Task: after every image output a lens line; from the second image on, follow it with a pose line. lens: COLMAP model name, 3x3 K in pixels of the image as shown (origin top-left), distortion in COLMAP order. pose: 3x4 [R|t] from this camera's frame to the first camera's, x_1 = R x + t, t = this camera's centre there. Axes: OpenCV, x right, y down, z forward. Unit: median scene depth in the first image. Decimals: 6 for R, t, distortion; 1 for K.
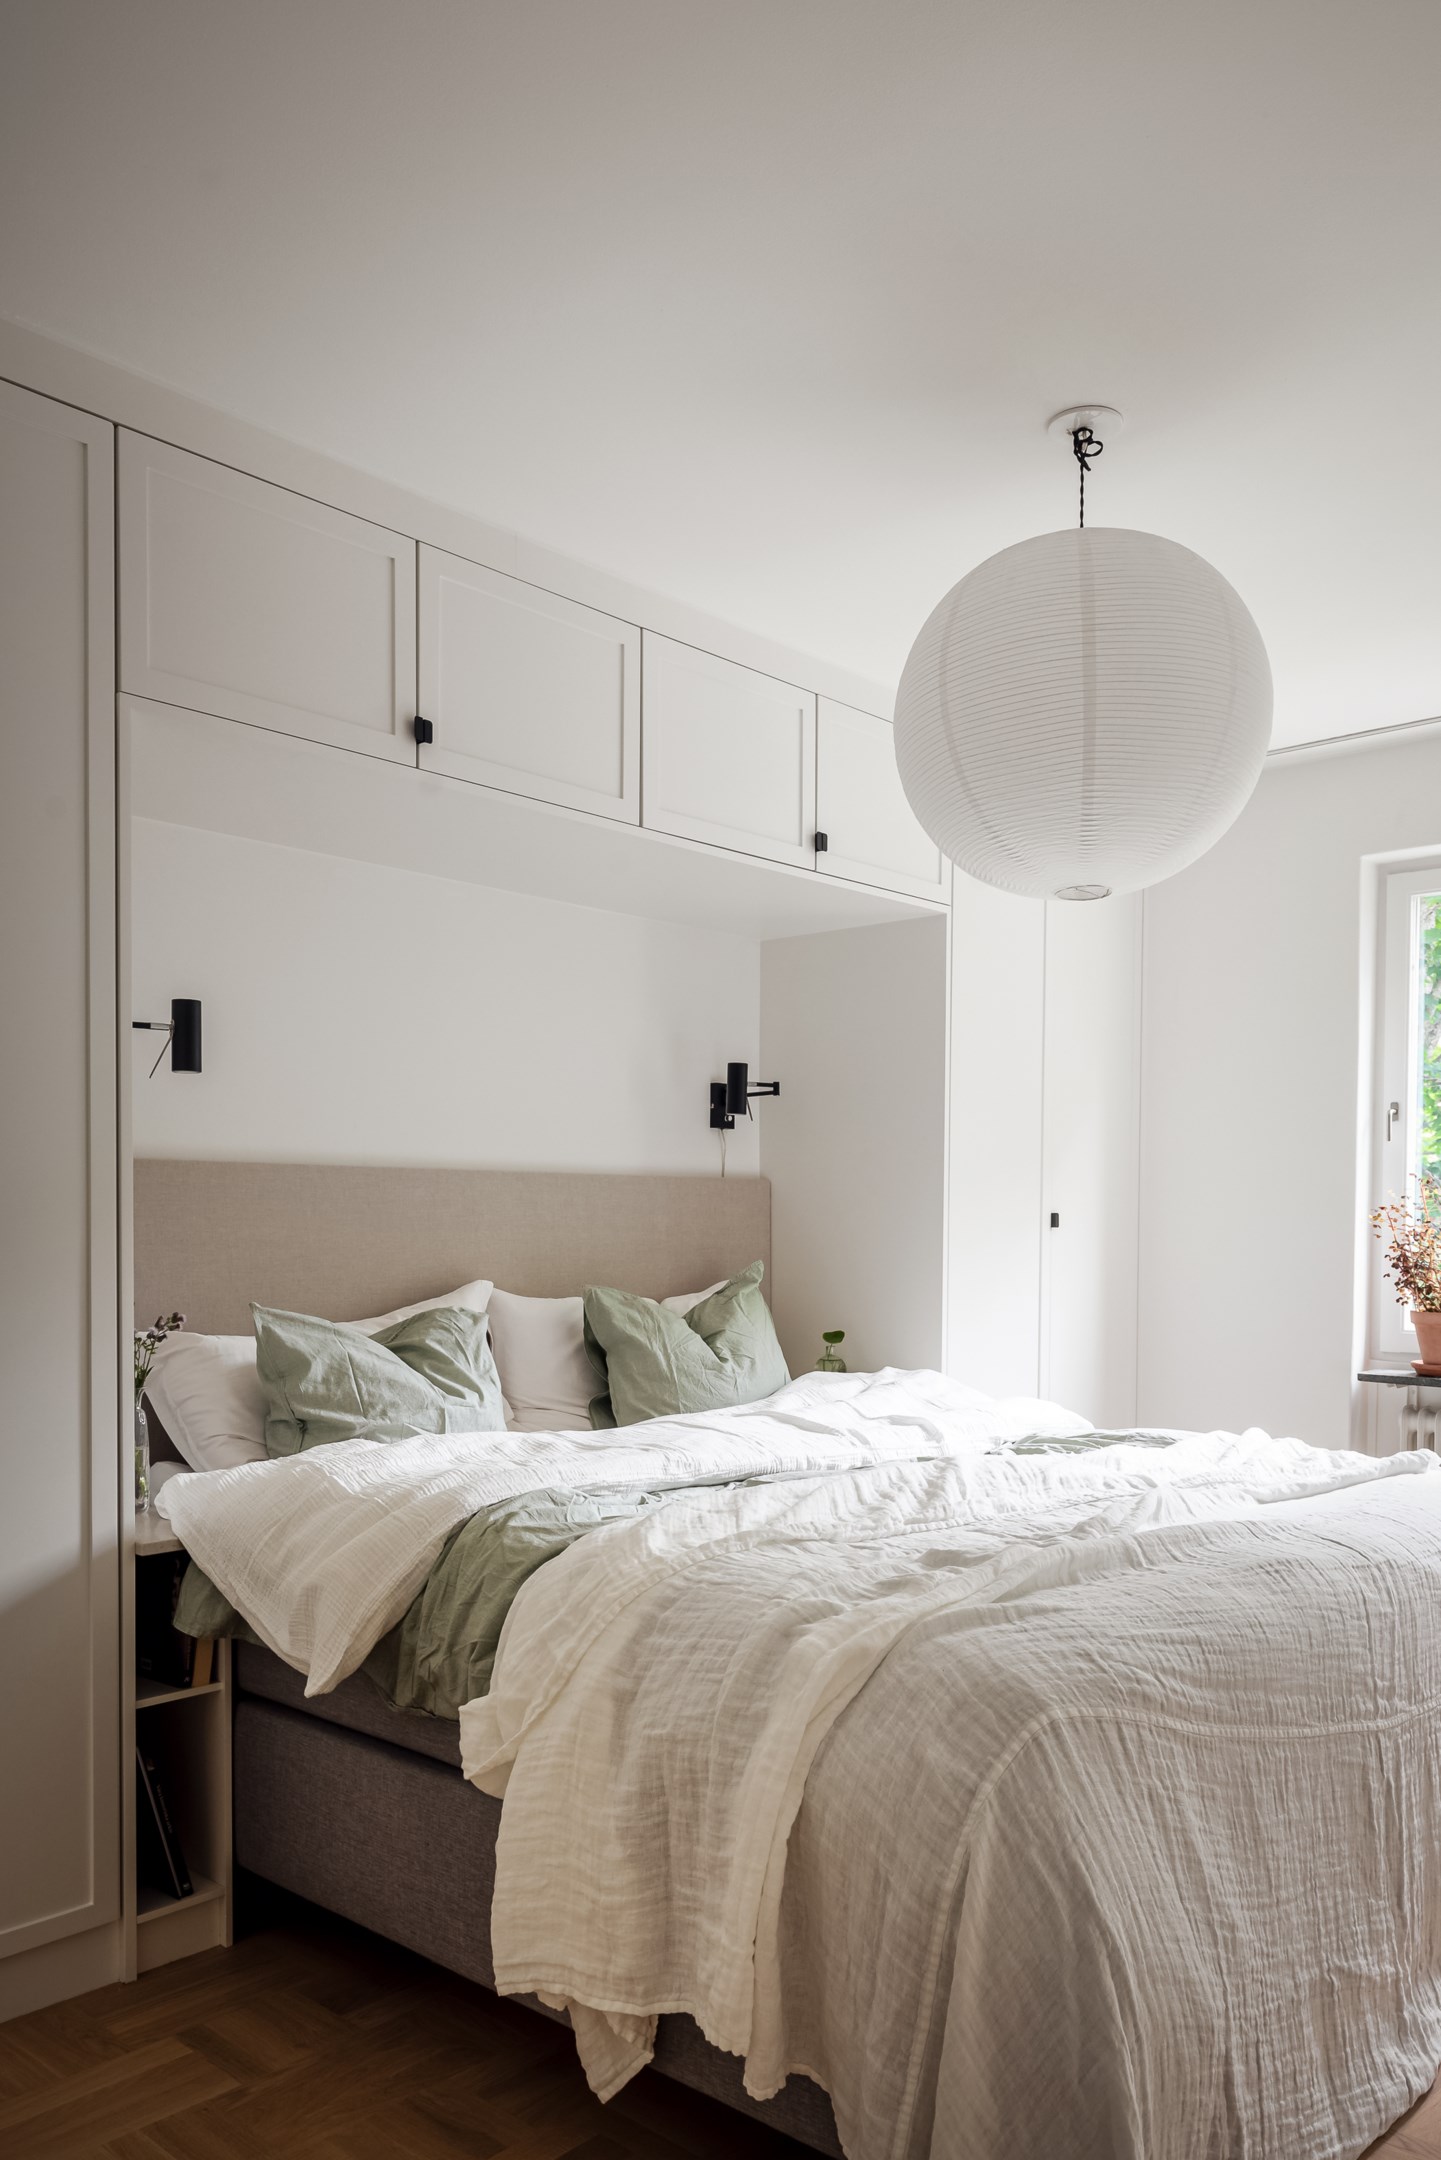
lens RADIAL K [[1652.5, 0, 721.9], [0, 1652.5, 1270.9], [0, 0, 1]] dist [0.008992, 0.001566]
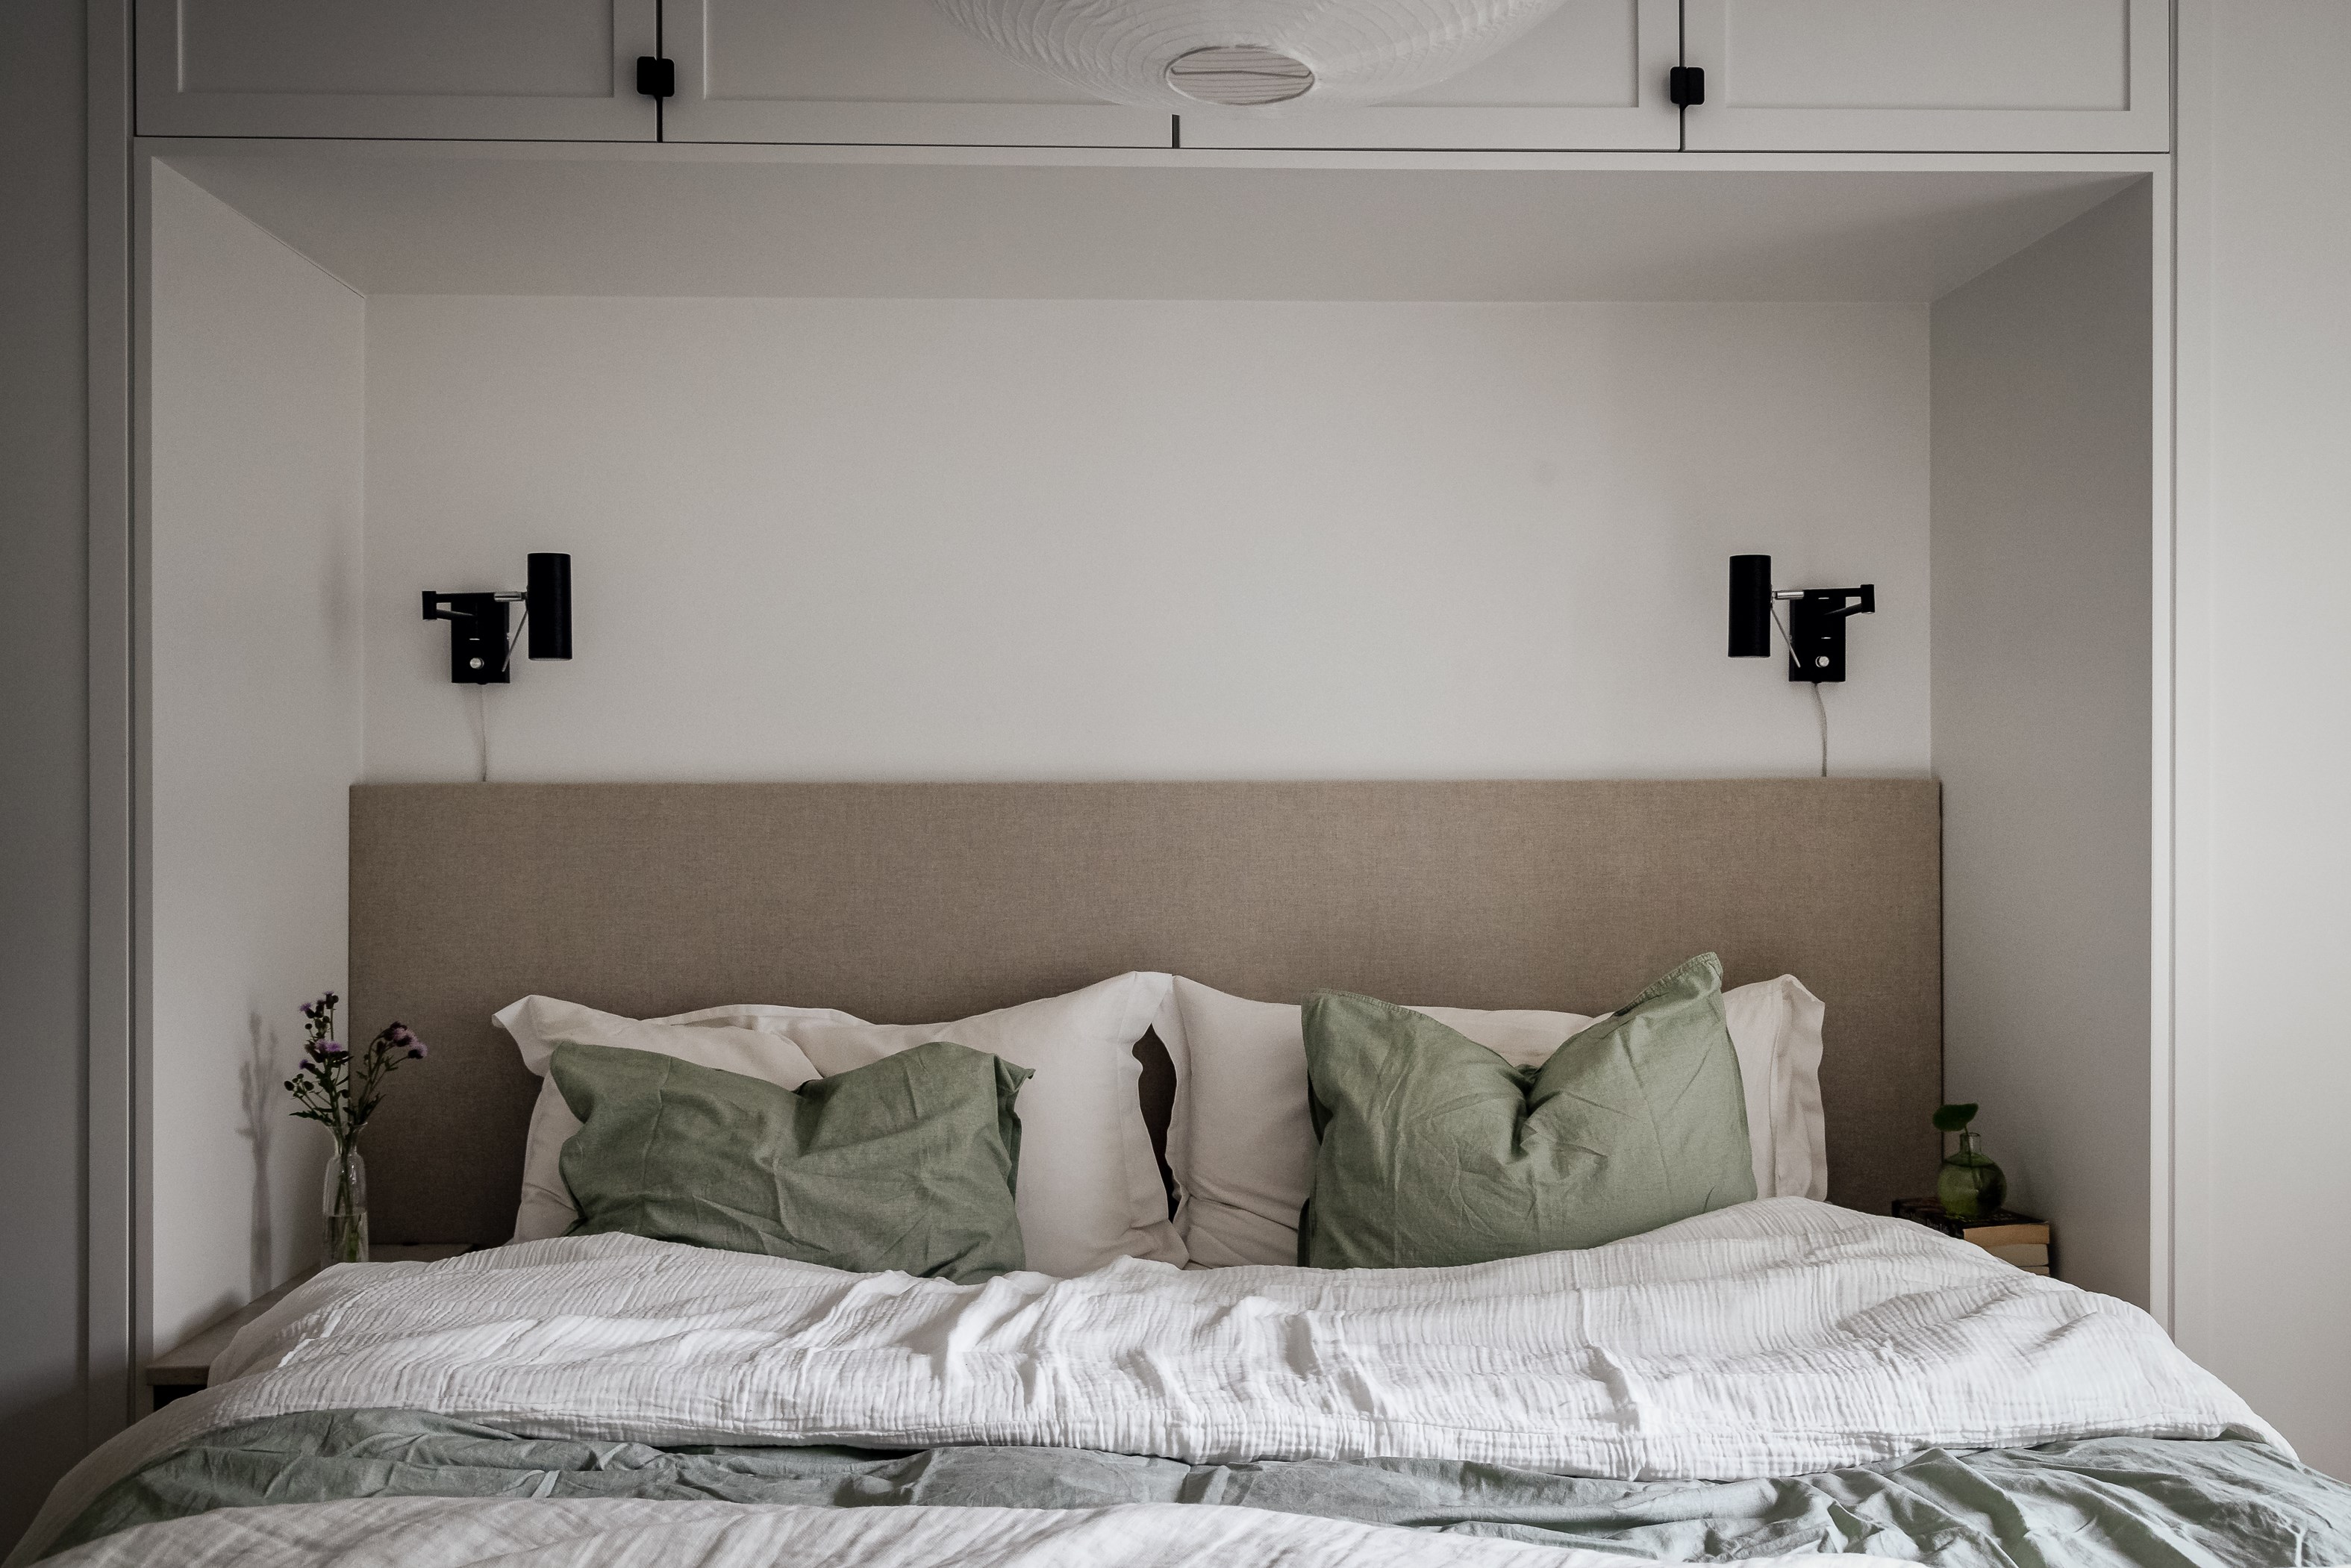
lens RADIAL K [[2008.9, 0, 1084.4], [0, 2008.9, 785.9], [0, 0, 1]] dist [-0.000256, -0.001589]
pose [[0.686941, -0.013374, -0.726591, 0.359181], [-0.018522, 0.999184, -0.035902, -0.034105], [0.726478, 0.038120, 0.686132, 0.485631]]
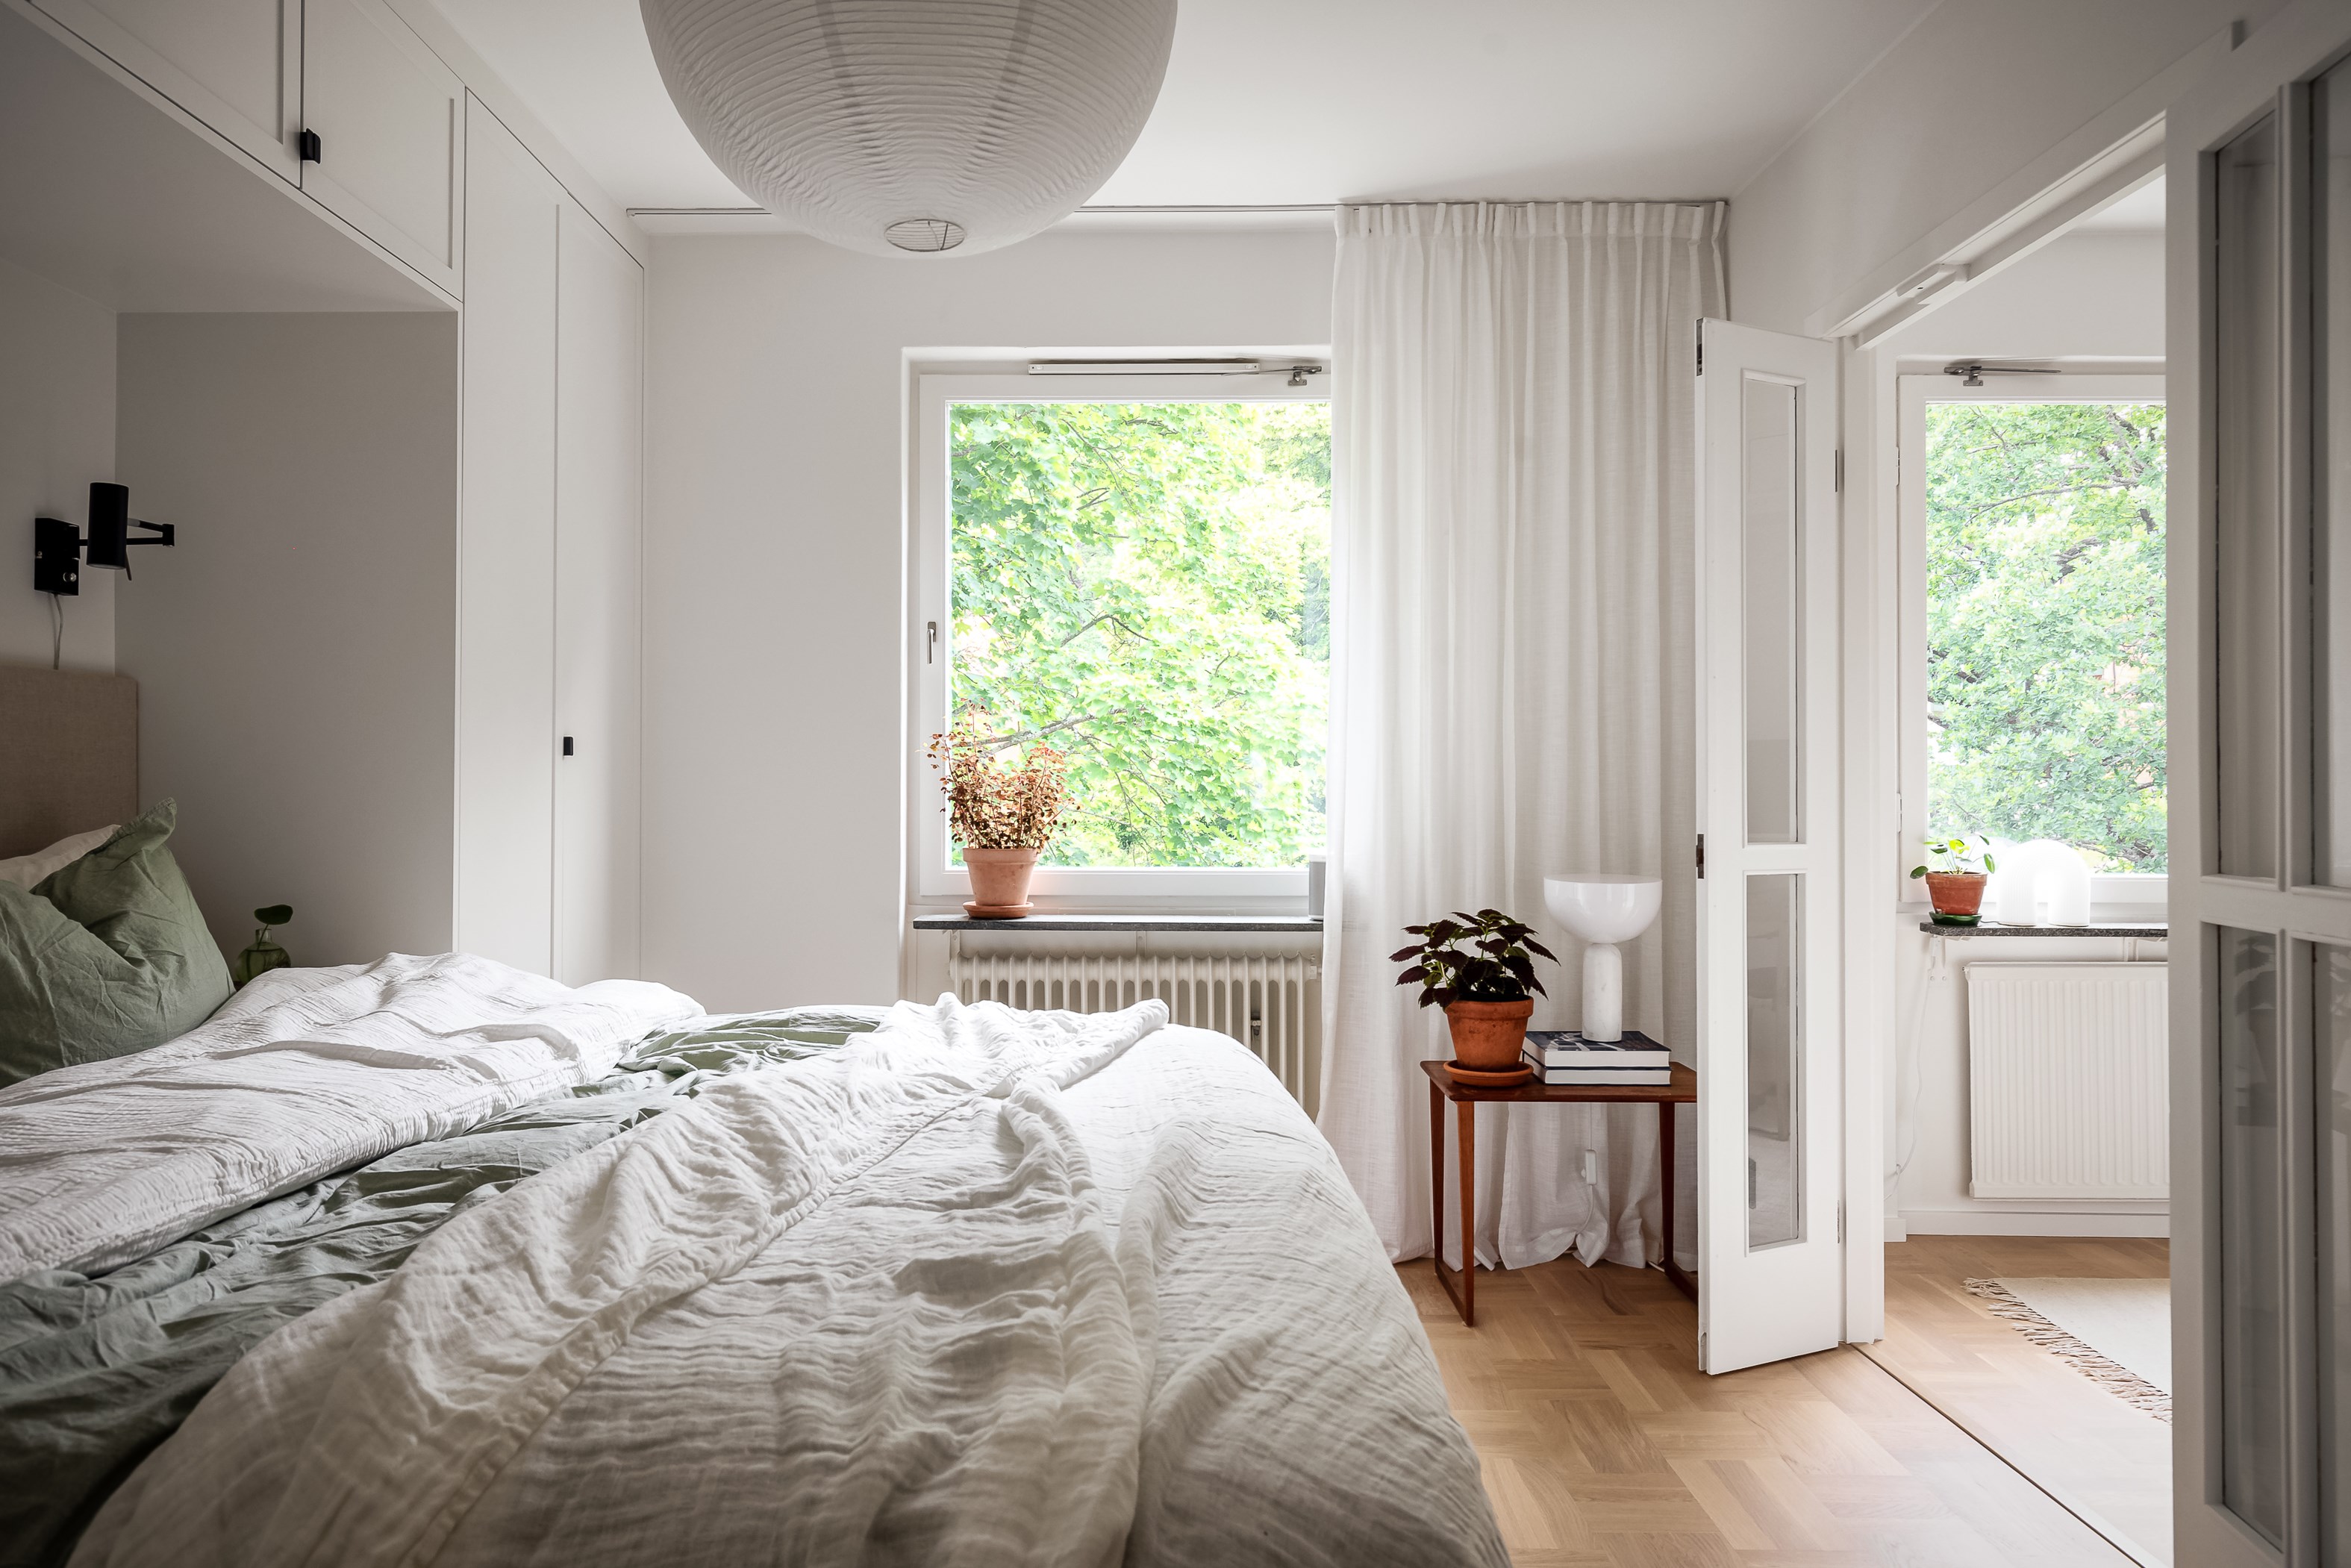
lens RADIAL K [[1598.6, 0, 1167.7], [0, 1598.6, 767.3], [0, 0, 1]] dist [0.008840, -0.002998]
pose [[0.747243, 0.001018, 0.664550, -0.106318], [0.025531, 0.999217, -0.030239, 0.010789], [-0.664060, 0.039562, 0.746632, 0.320875]]
